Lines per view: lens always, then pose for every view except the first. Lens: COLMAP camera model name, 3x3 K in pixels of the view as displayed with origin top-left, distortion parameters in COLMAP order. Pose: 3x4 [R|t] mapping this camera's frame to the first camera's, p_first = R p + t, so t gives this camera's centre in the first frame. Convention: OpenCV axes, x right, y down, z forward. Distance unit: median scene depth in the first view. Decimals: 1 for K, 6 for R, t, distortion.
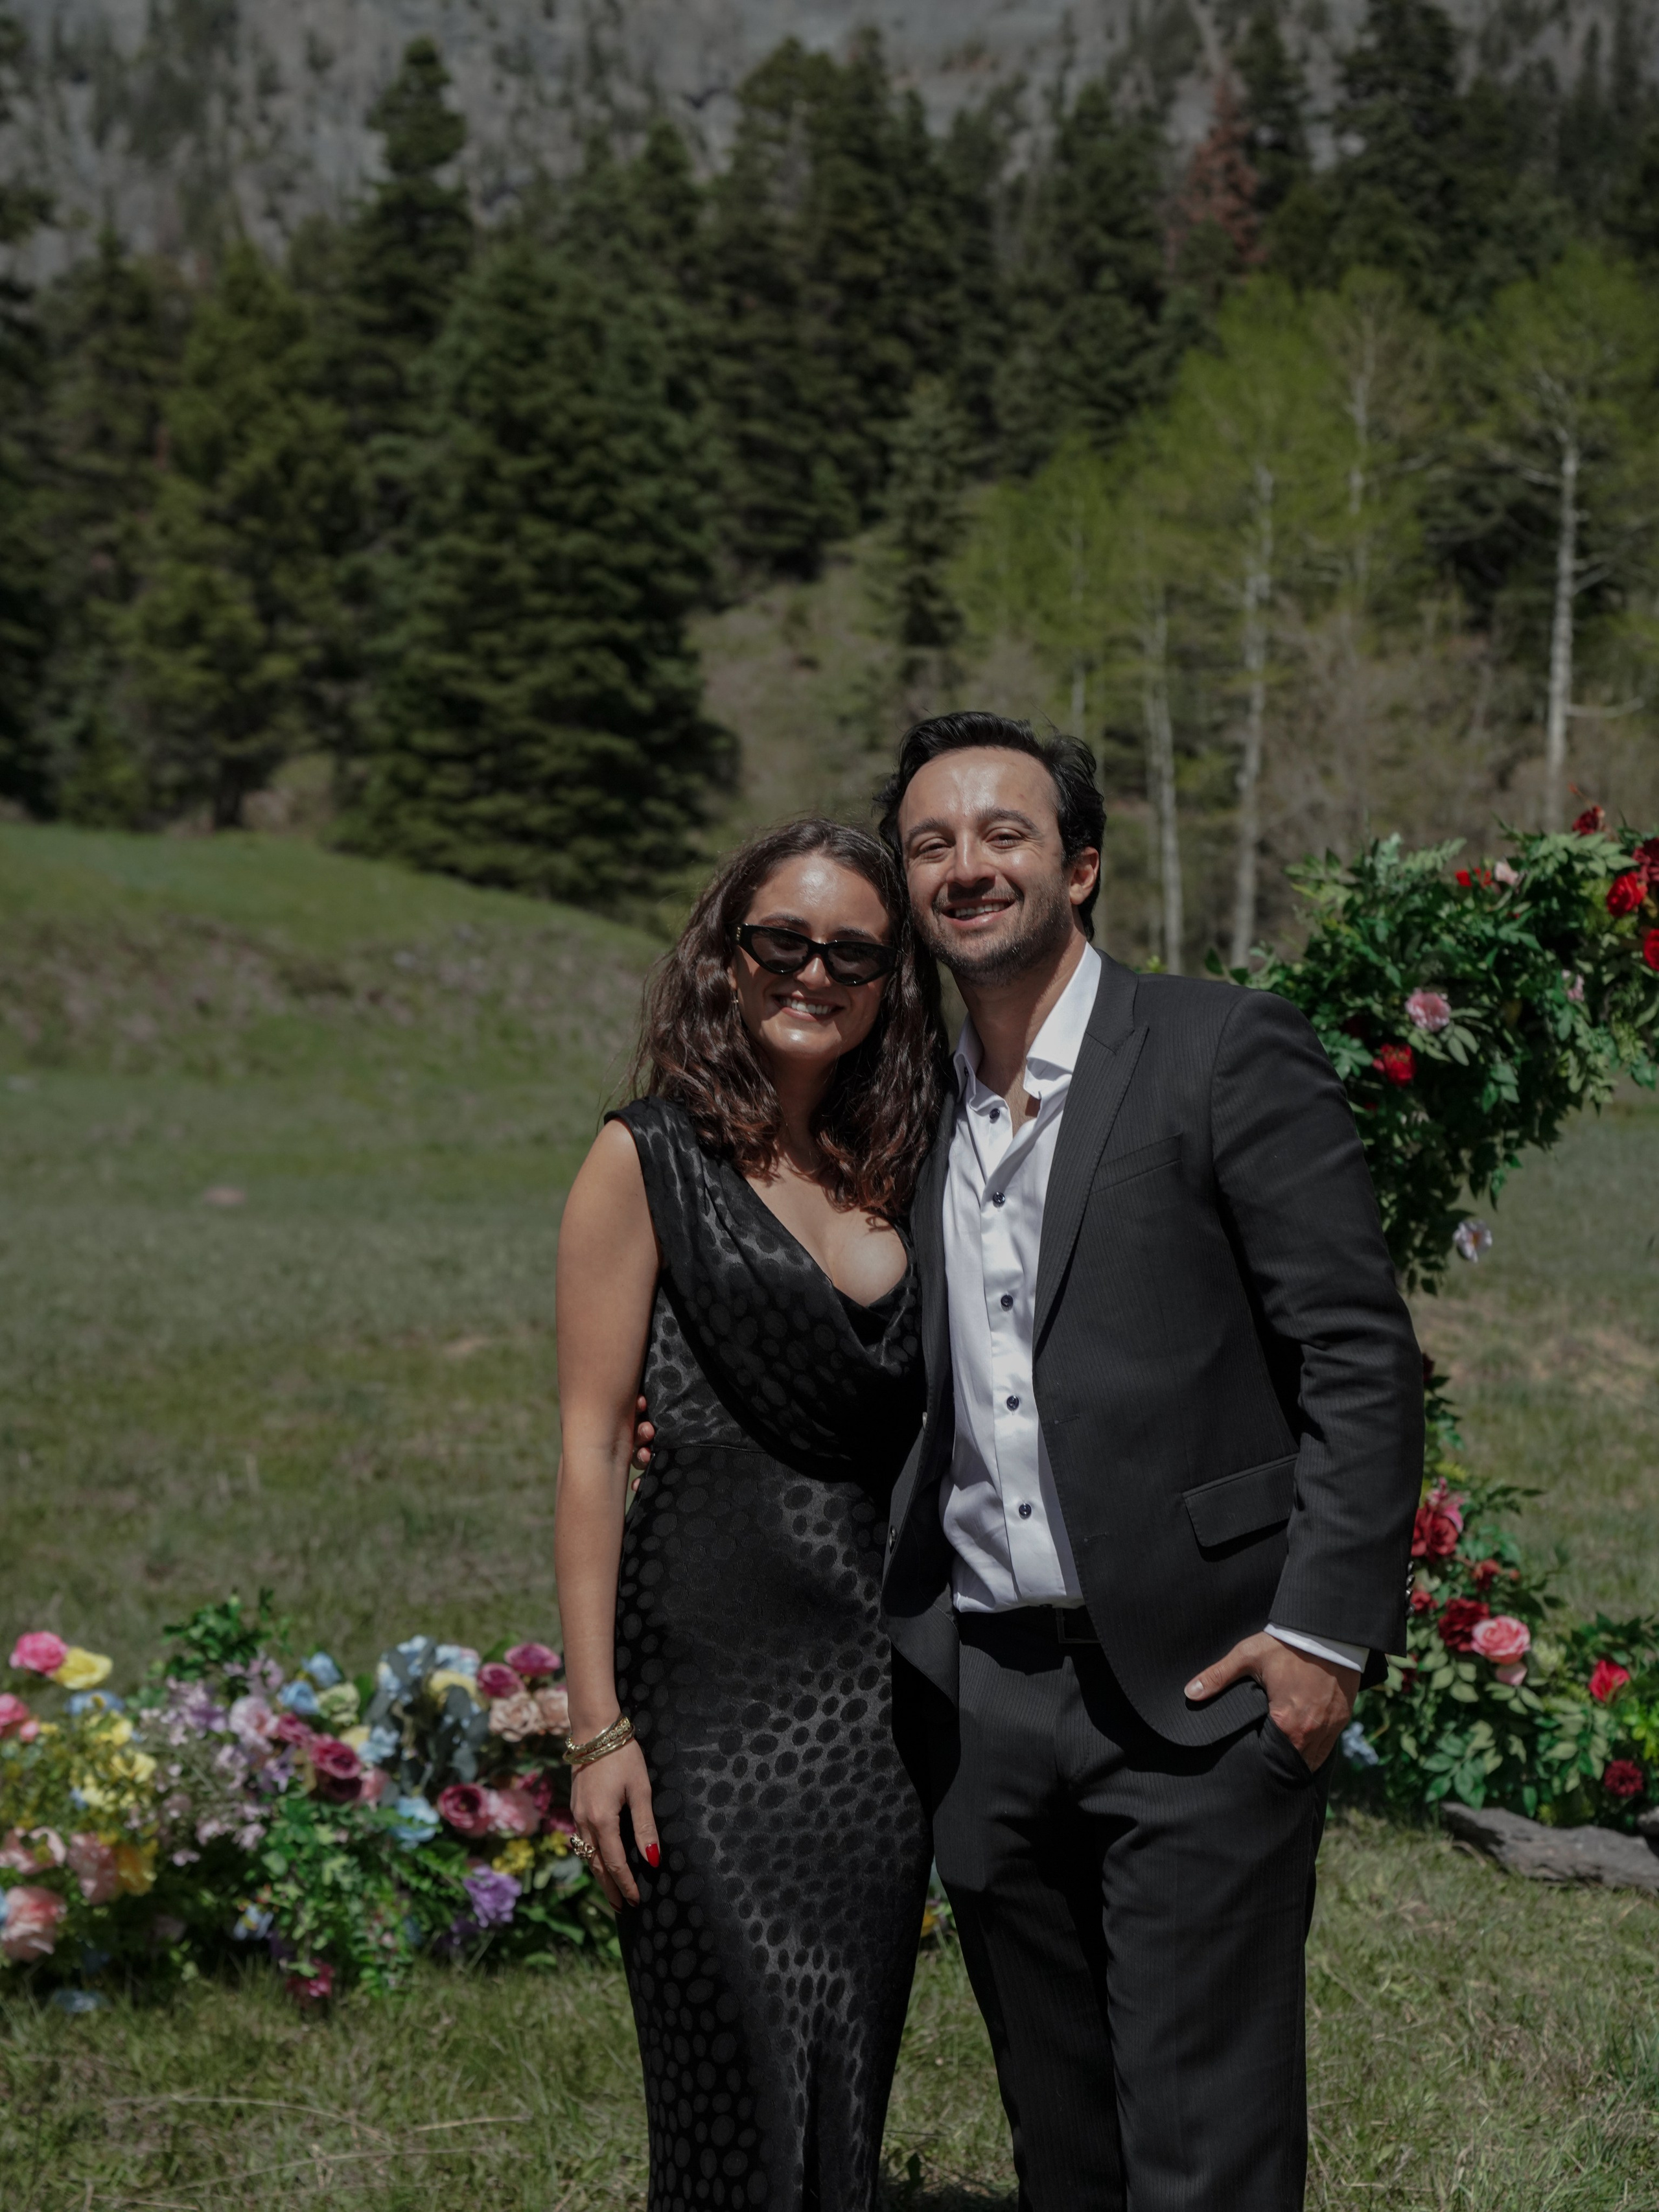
lens RADIAL K [[3776.2, 0, 838.6], [0, 3776.2, 1043.6], [0, 0, 1]] dist [0.327440, 0.000000]
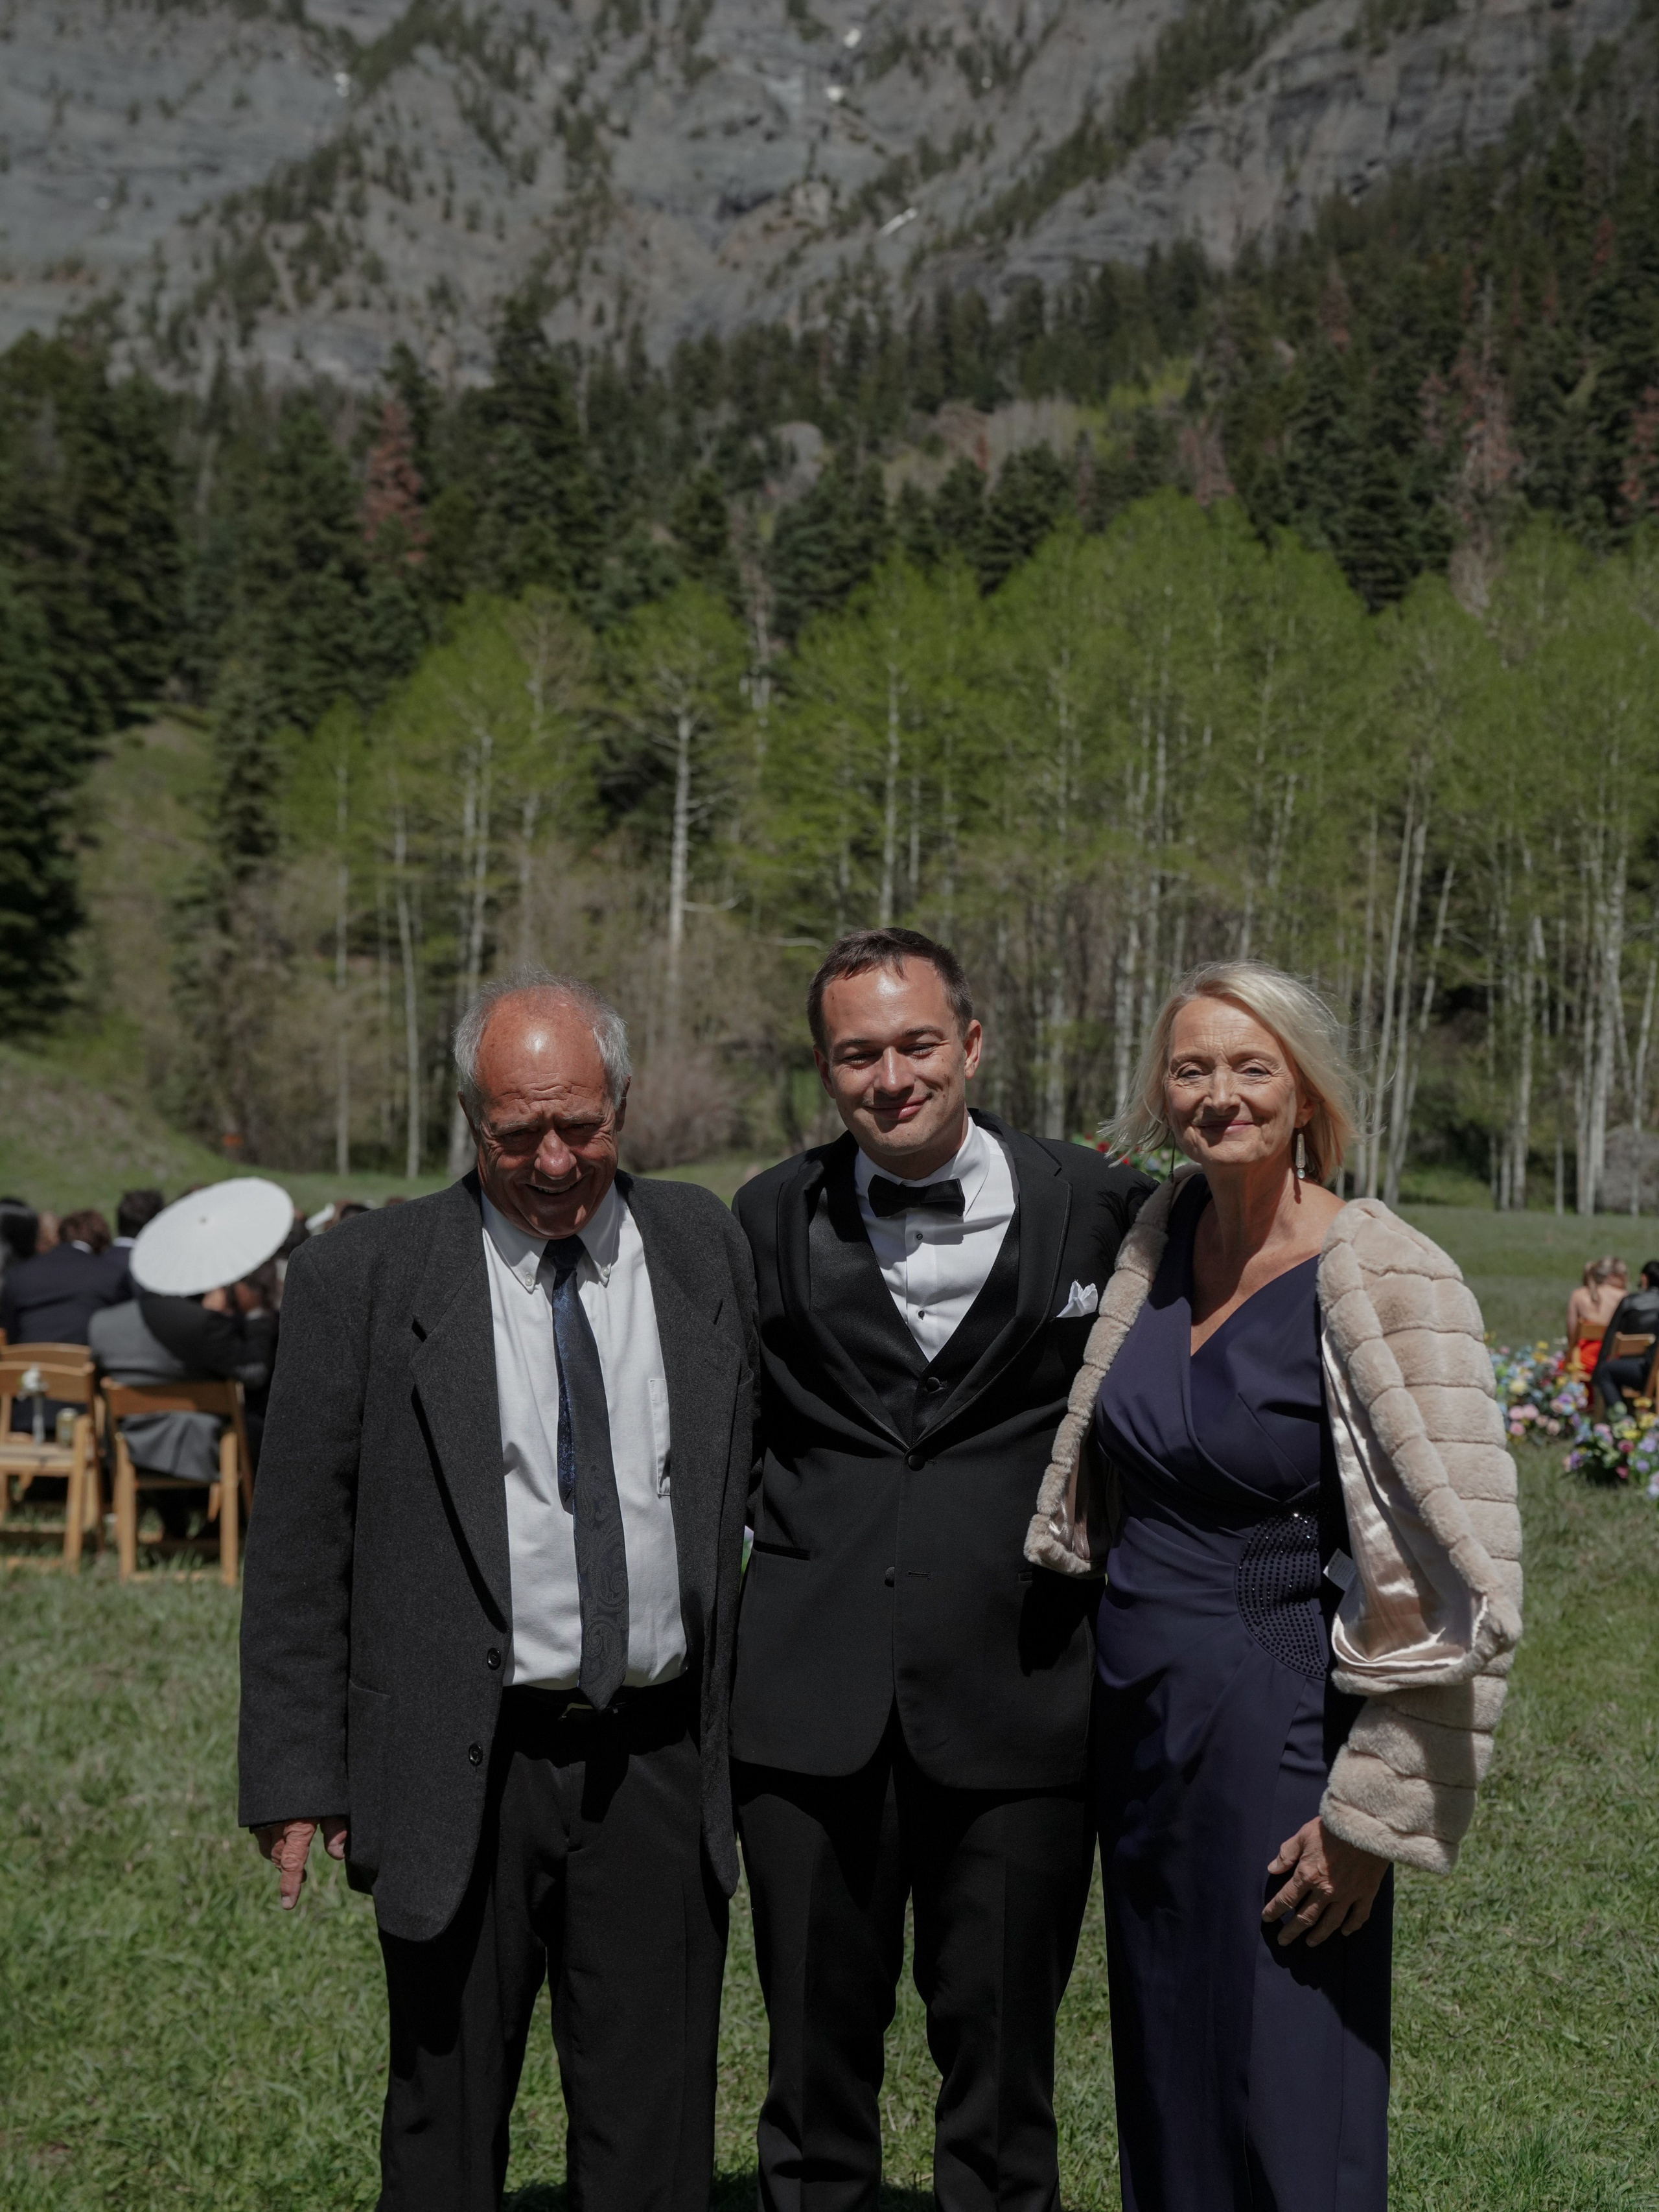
lens RADIAL K [[3402.4, 0, 810.9], [0, 3402.4, 1103.2], [0, 0, 1]] dist [0.239336, 0.000000]
pose [[0.964710, 0.008069, 0.263192, -0.071899], [-0.006273, 0.999951, -0.007664, -0.003912], [-0.263241, 0.005742, 0.964713, -0.171424]]
